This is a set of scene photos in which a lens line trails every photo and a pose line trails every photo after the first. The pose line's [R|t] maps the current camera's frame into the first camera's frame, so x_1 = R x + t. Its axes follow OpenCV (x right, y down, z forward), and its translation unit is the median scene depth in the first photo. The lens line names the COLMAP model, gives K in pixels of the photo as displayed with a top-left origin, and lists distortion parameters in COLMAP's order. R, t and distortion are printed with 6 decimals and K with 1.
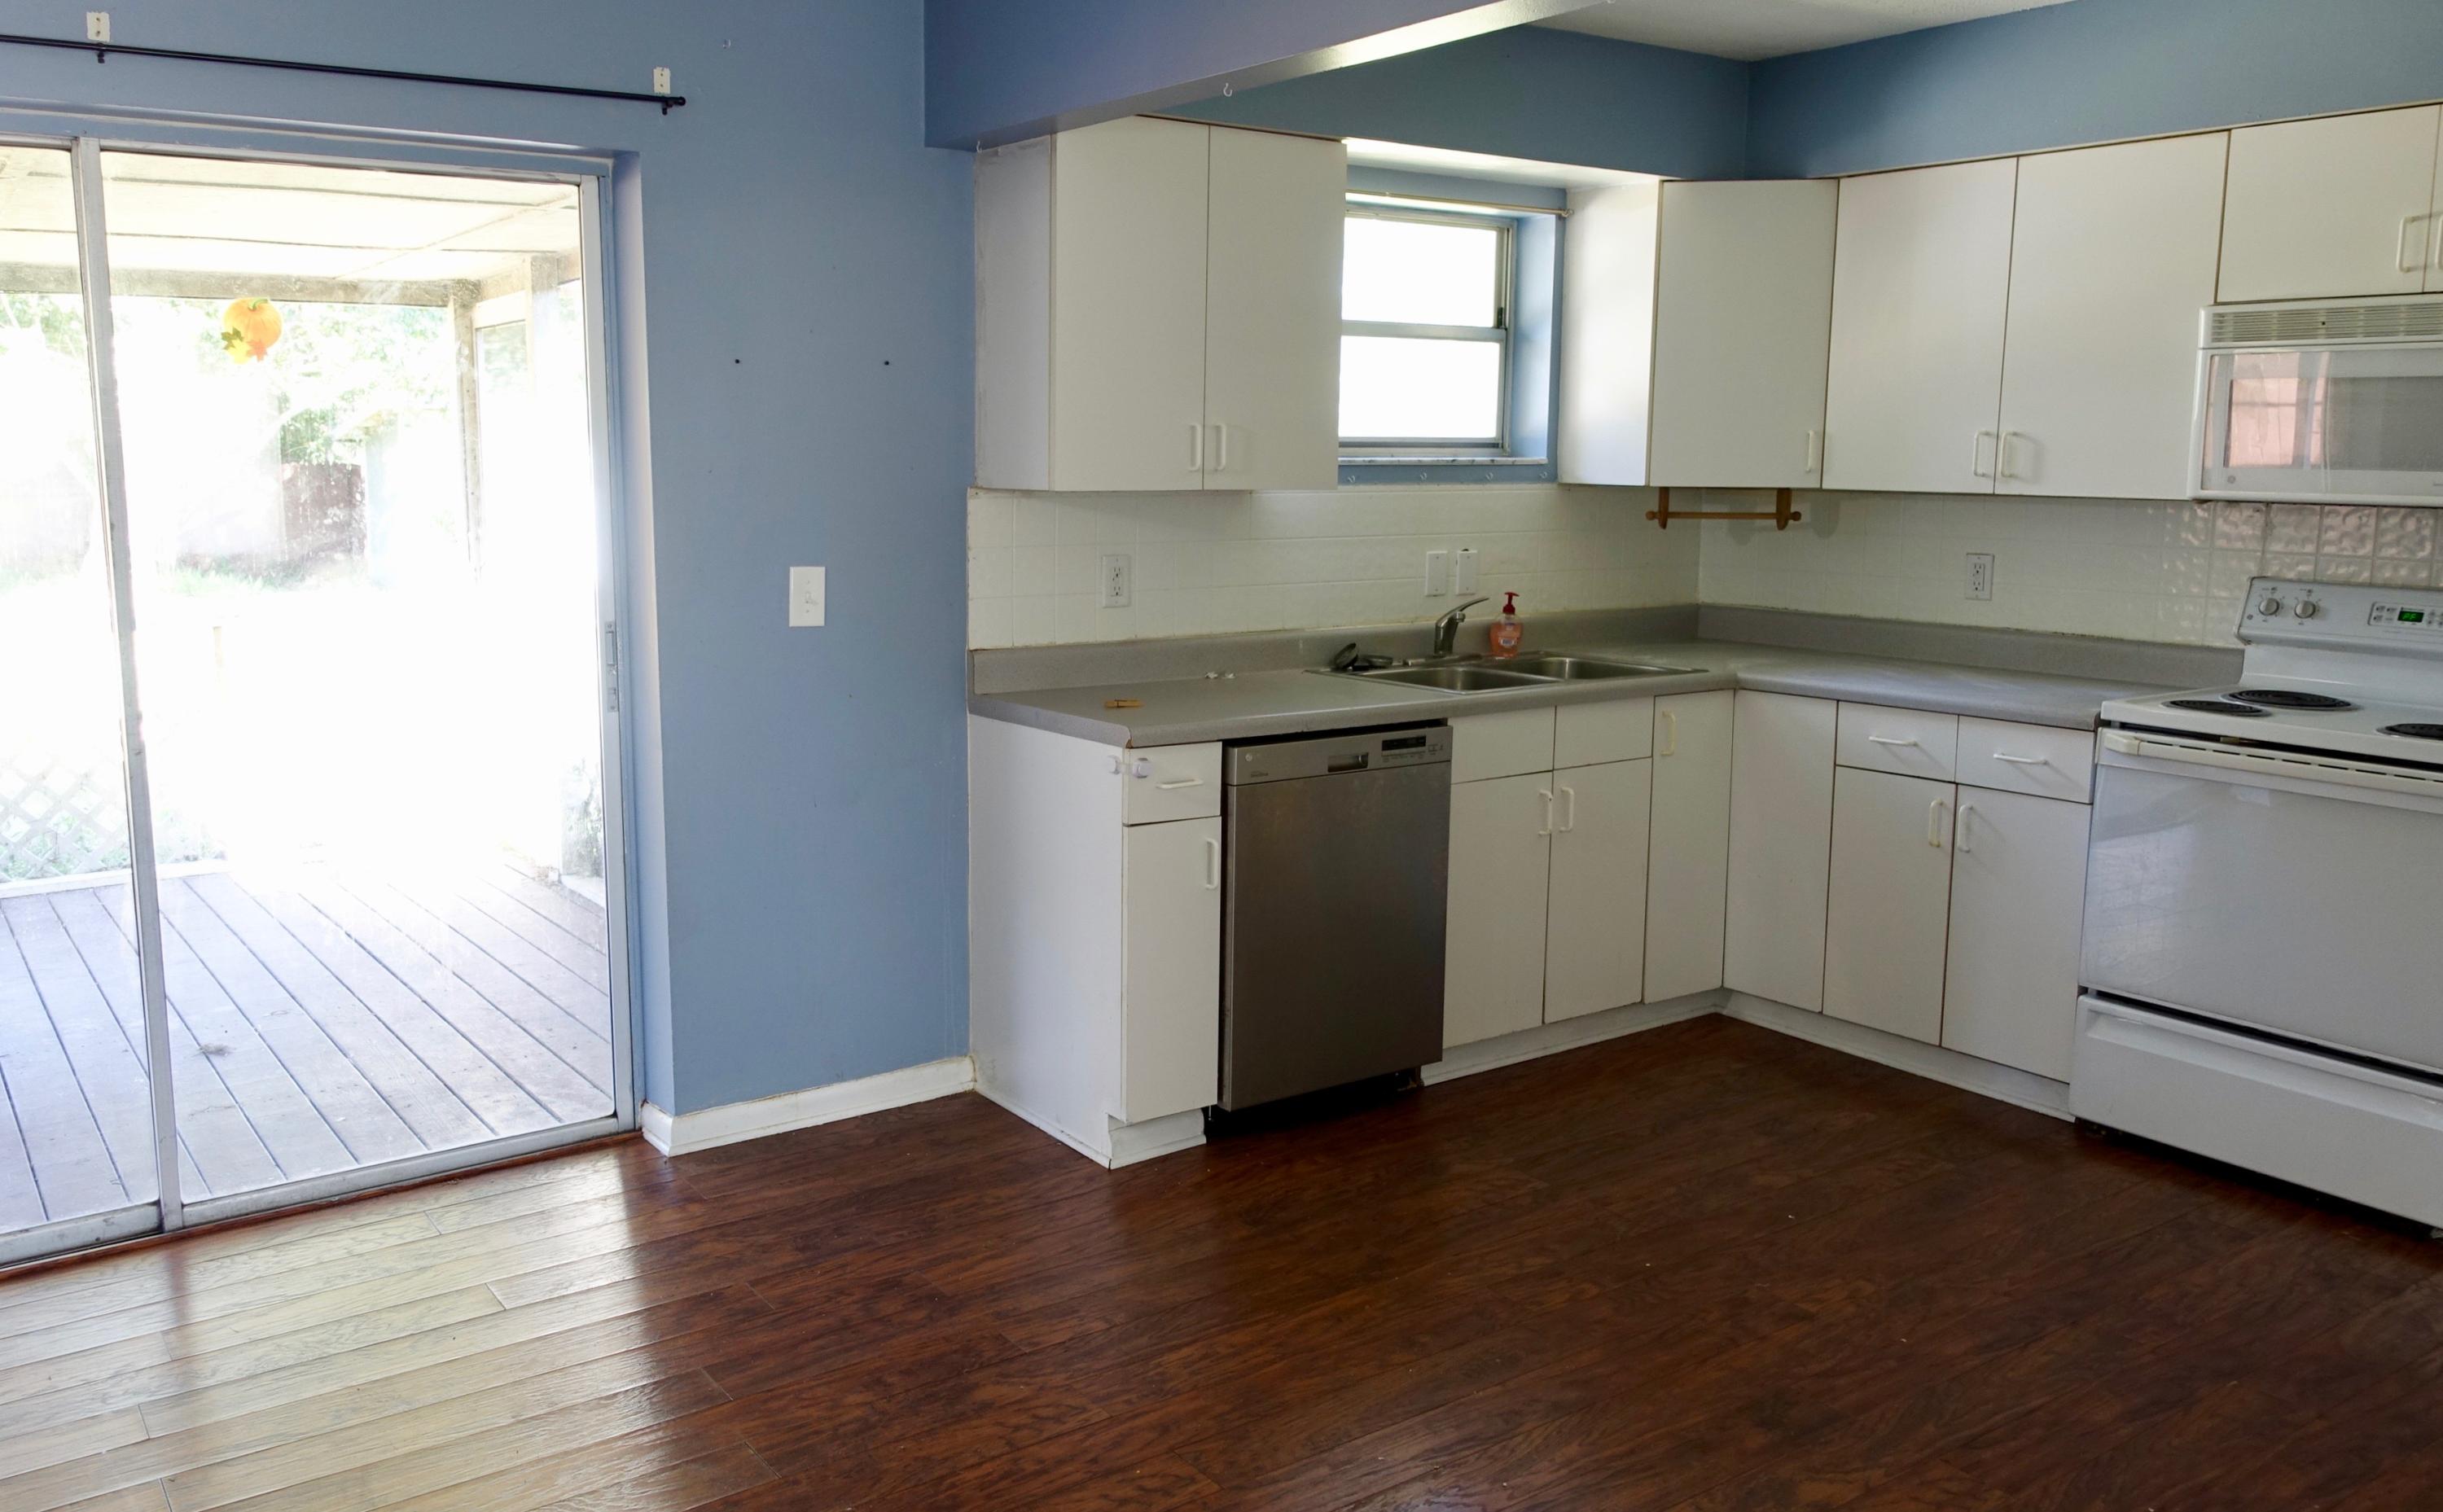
lens RADIAL K [[1862.5, 0, 1101.2], [0, 1862.5, 714.8], [0, 0, 1]] dist [-0.002810, -0.003489]
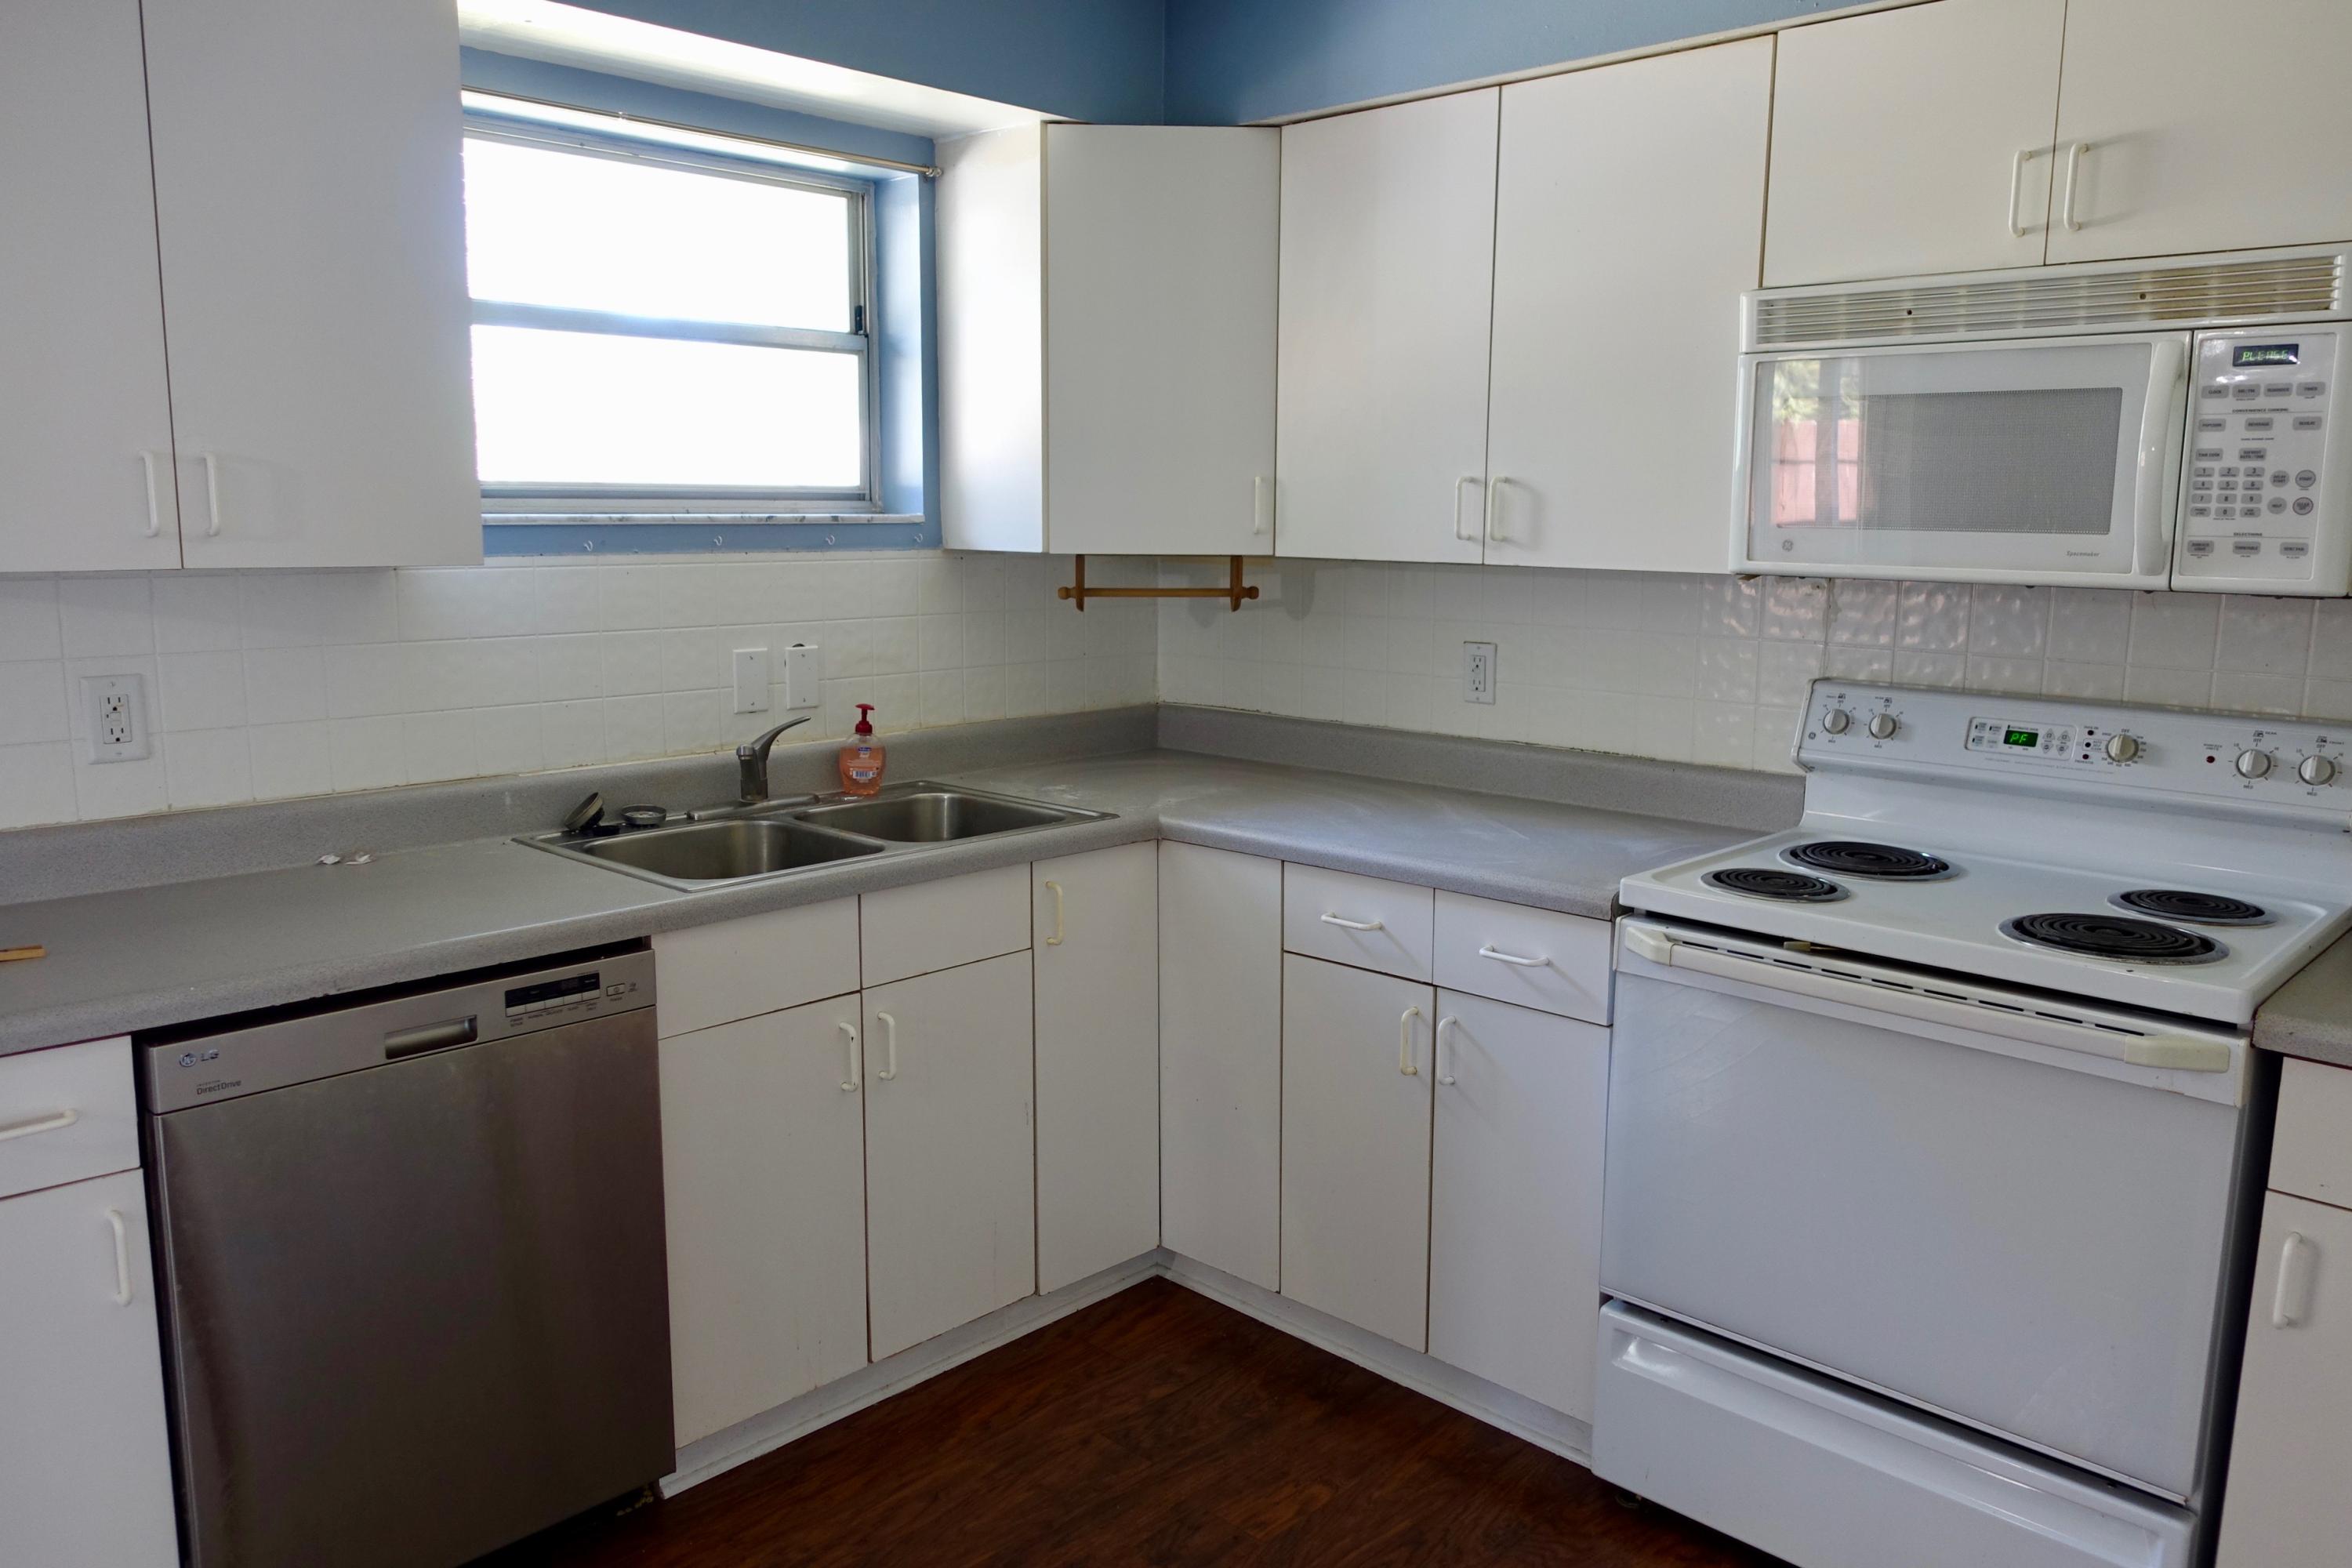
lens RADIAL K [[1718.7, 0, 1176.0], [0, 1718.7, 784.0], [0, 0, 1]] dist [-0.001338, -0.001901]
pose [[0.976567, -0.032826, 0.212694, 0.224618], [0.028965, 0.999355, 0.021245, -0.052748], [-0.213254, -0.014587, 0.976888, 0.384623]]
